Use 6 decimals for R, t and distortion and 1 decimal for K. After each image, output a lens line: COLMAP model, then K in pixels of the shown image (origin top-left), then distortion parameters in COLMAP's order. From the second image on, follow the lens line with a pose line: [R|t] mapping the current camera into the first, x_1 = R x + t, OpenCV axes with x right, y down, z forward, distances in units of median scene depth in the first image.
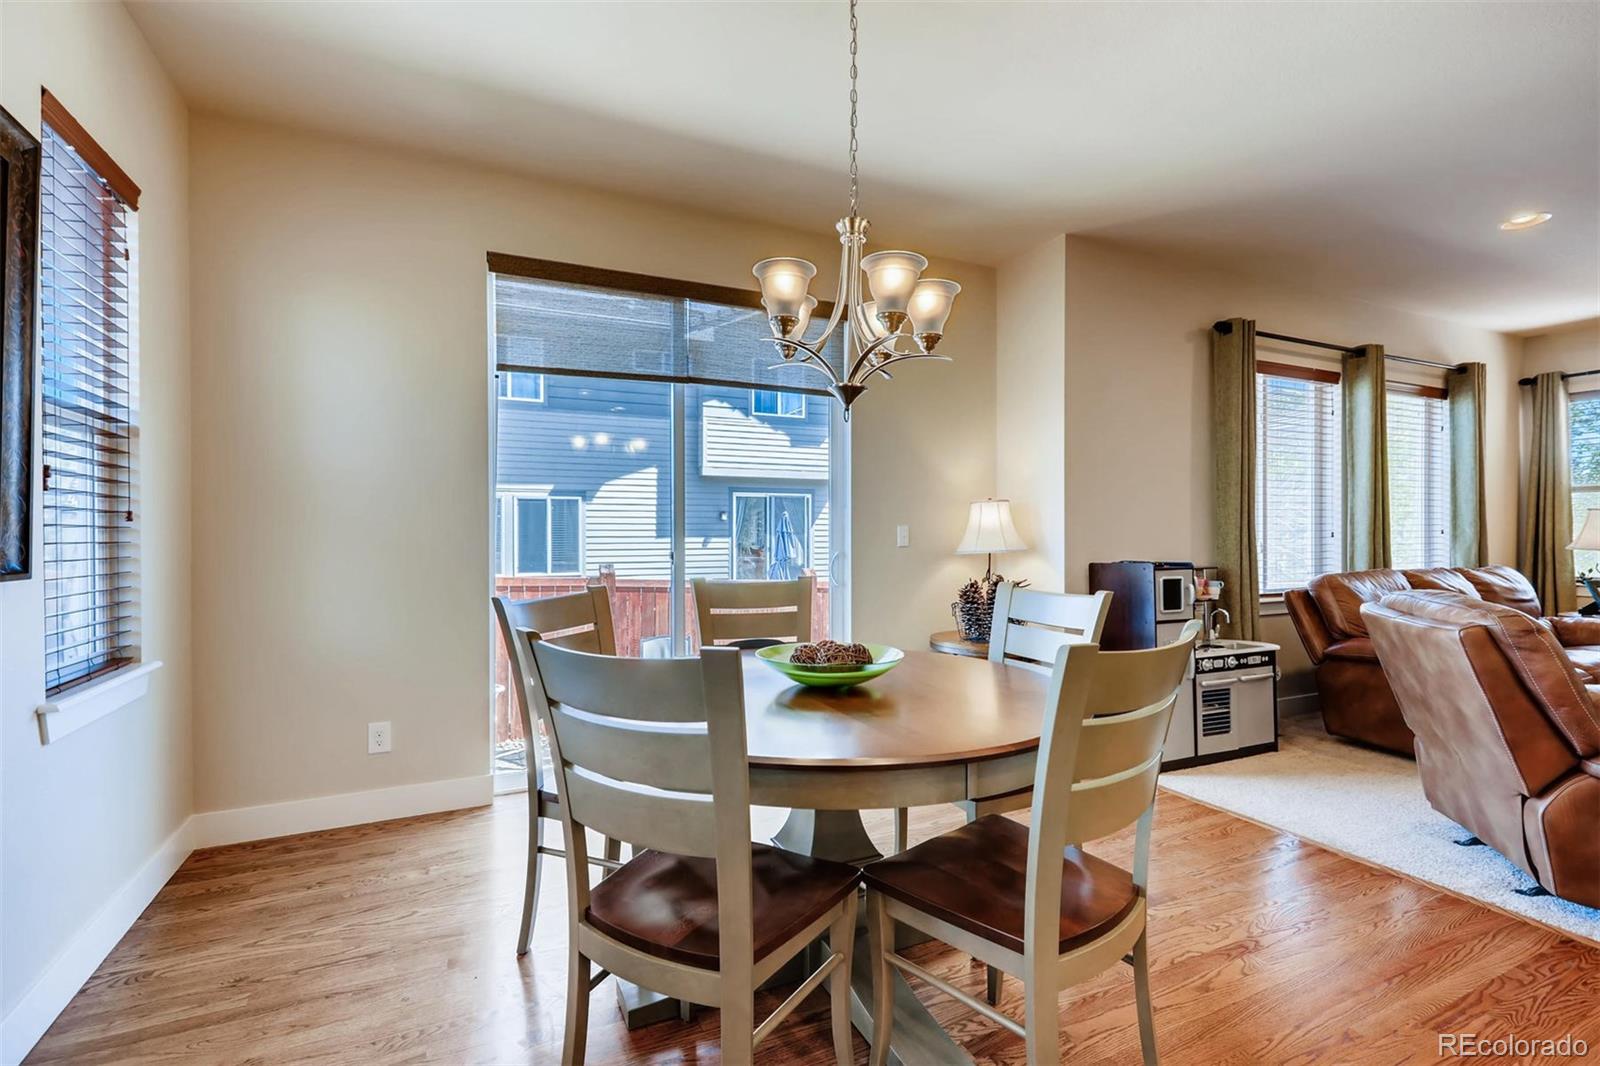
lens RADIAL K [[729.0, 0, 795.3], [0, 729.0, 546.0], [0, 0, 1]] dist [-0.000295, -0.000092]
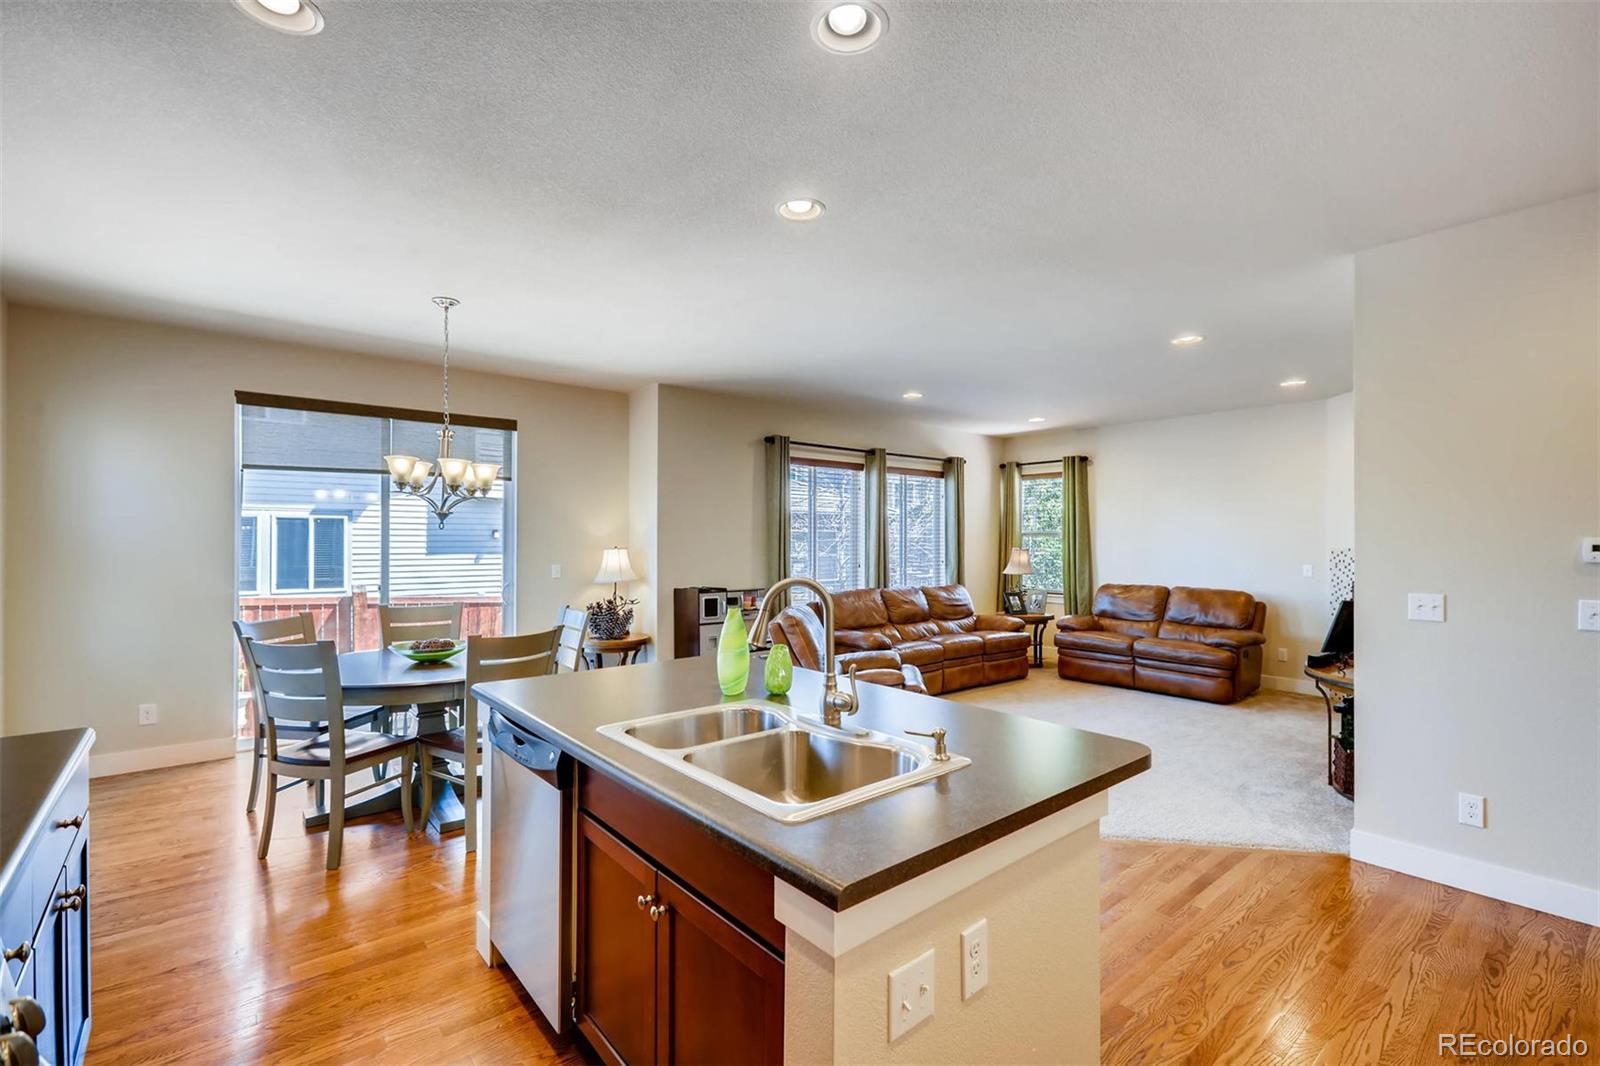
lens RADIAL K [[709.4, 0, 798.9], [0, 709.4, 542.9], [0, 0, 1]] dist [0.000562, 0.000103]
pose [[0.965589, 0.003942, 0.260042, 0.212969], [-0.000054, 0.999888, -0.014957, -0.042975], [-0.260072, 0.014428, 0.965481, -0.472940]]
